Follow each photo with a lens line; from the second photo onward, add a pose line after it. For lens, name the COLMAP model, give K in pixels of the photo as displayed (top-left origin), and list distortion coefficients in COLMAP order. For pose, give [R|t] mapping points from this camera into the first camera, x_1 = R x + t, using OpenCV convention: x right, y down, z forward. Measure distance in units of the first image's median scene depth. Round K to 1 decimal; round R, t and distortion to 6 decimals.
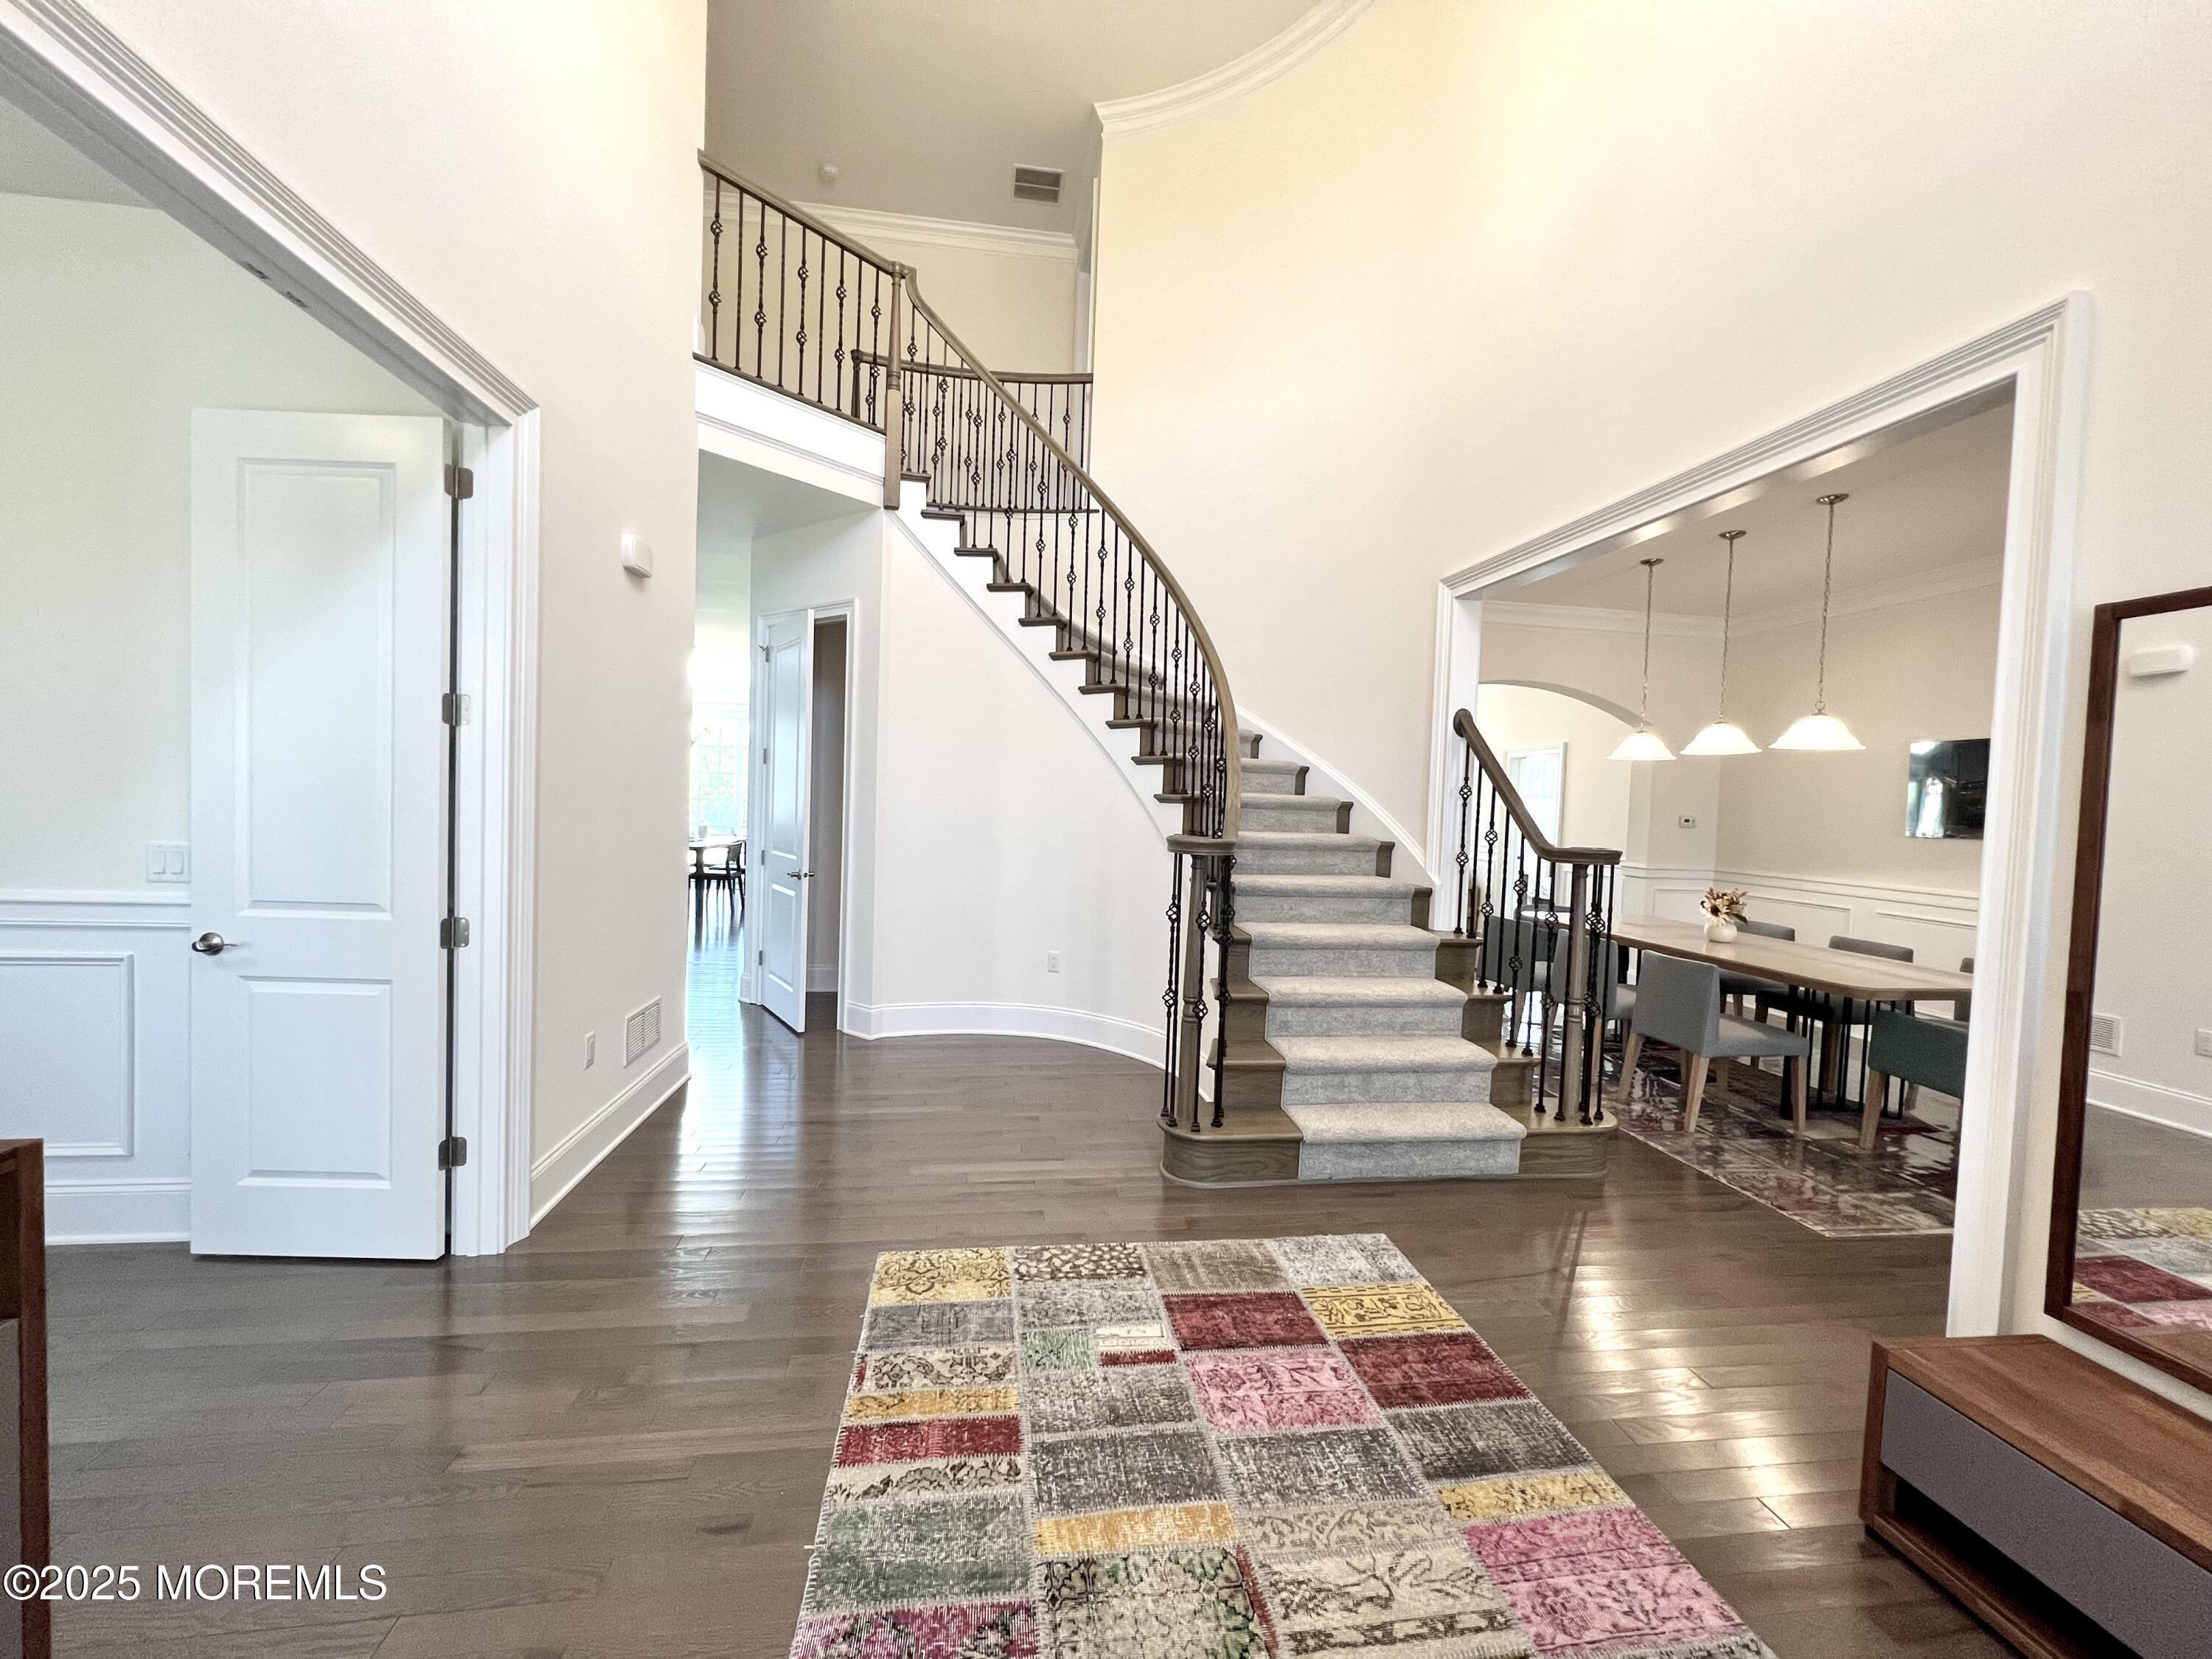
lens RADIAL K [[886.7, 0, 1103.6], [0, 886.7, 824.1], [0, 0, 1]] dist [-0.004444, 0.001261]
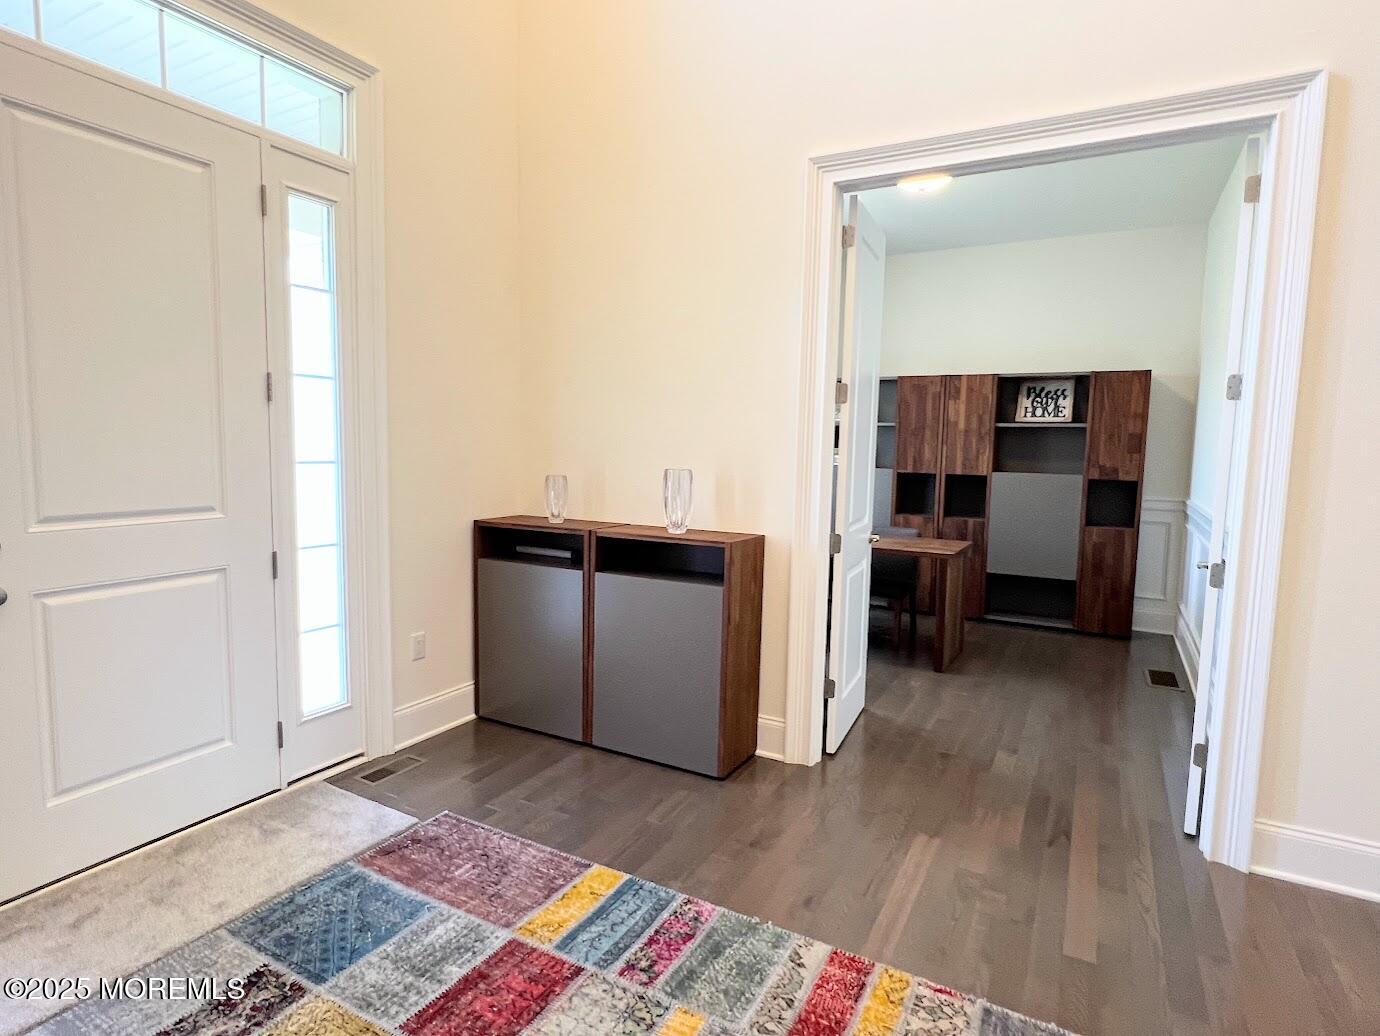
lens RADIAL K [[754.5, 0, 682.6], [0, 754.5, 516.3], [0, 0, 1]] dist [-0.003478, -0.001416]
pose [[-0.604529, 0.031265, -0.795970, 0.476143], [-0.064692, 0.994002, 0.088176, -0.000719], [0.793952, 0.104798, -0.598880, 0.959501]]
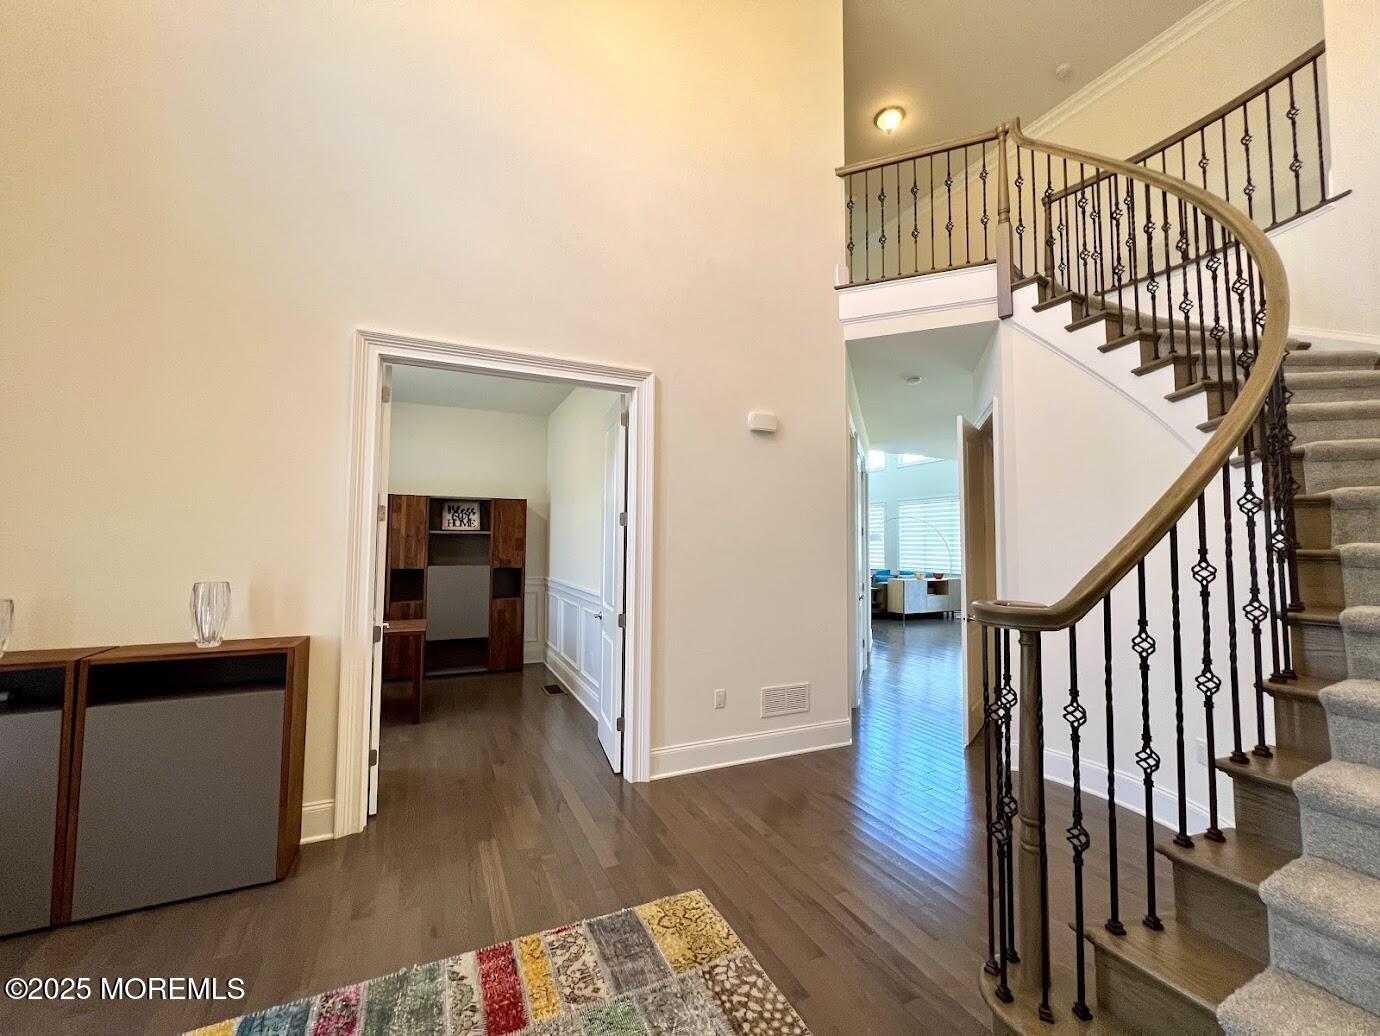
lens RADIAL K [[553.2, 0, 688.7], [0, 553.2, 516.5], [0, 0, 1]] dist [-0.004444, 0.001261]
pose [[0.291542, -0.081829, -0.953052, 0.599045], [-0.025268, 0.995328, -0.093188, -0.010942], [0.956224, 0.051250, 0.288112, 0.699779]]
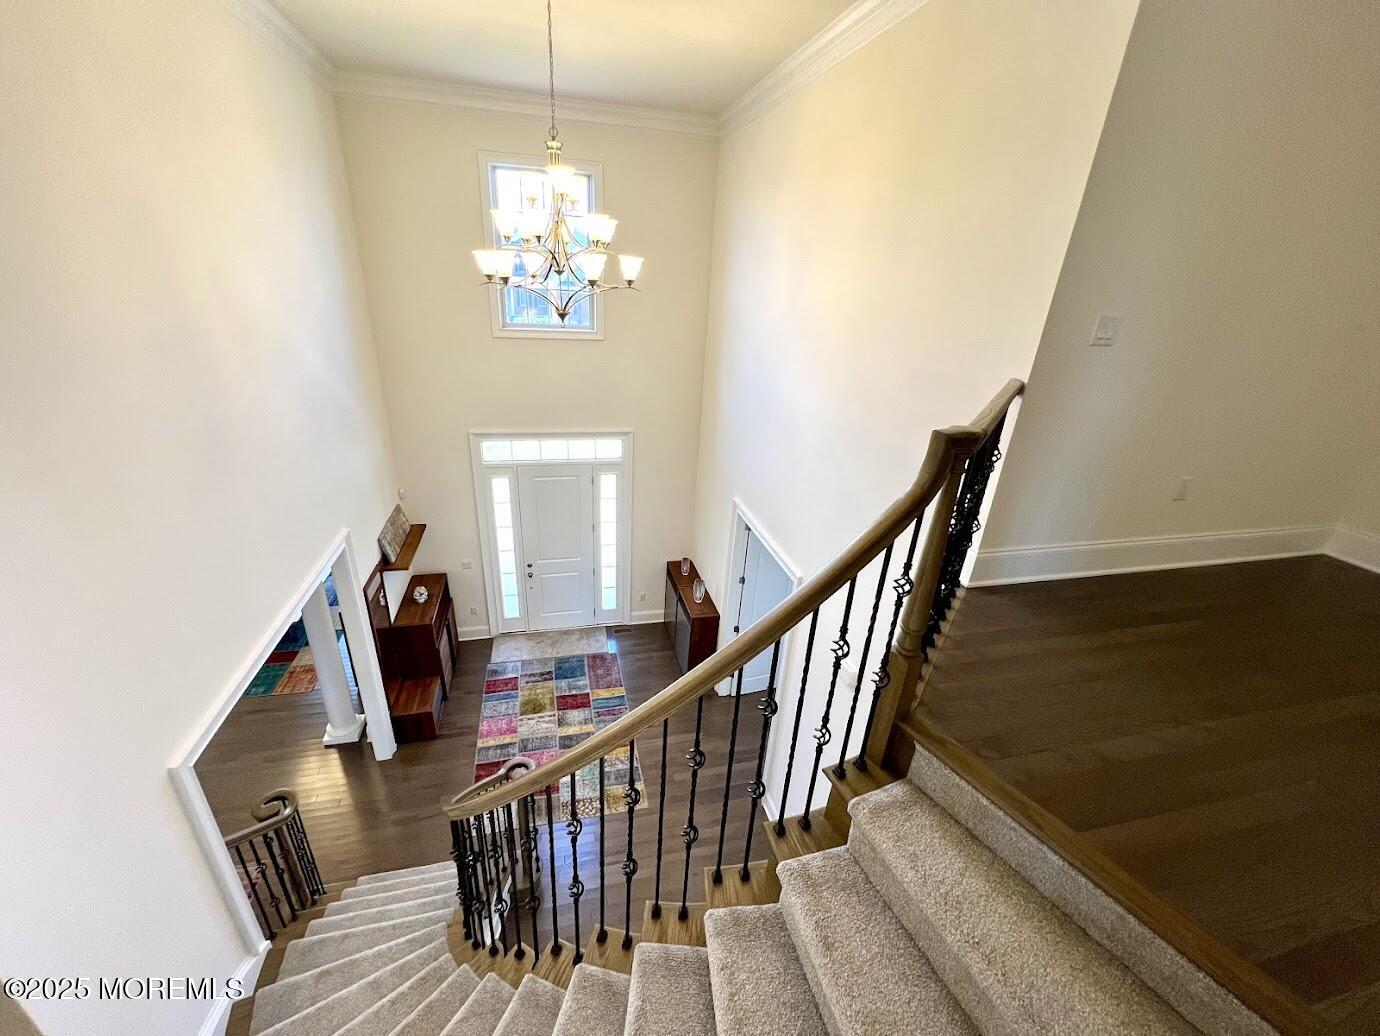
lens RADIAL K [[553.2, 0, 680.9], [0, 553.2, 516.2], [0, 0, 1]] dist [-0.004444, 0.001261]
pose [[-0.992720, -0.038120, -0.114257, -0.105934], [-0.083400, 0.901958, 0.423693, -1.243326], [0.086904, 0.430138, -0.898571, 2.277884]]
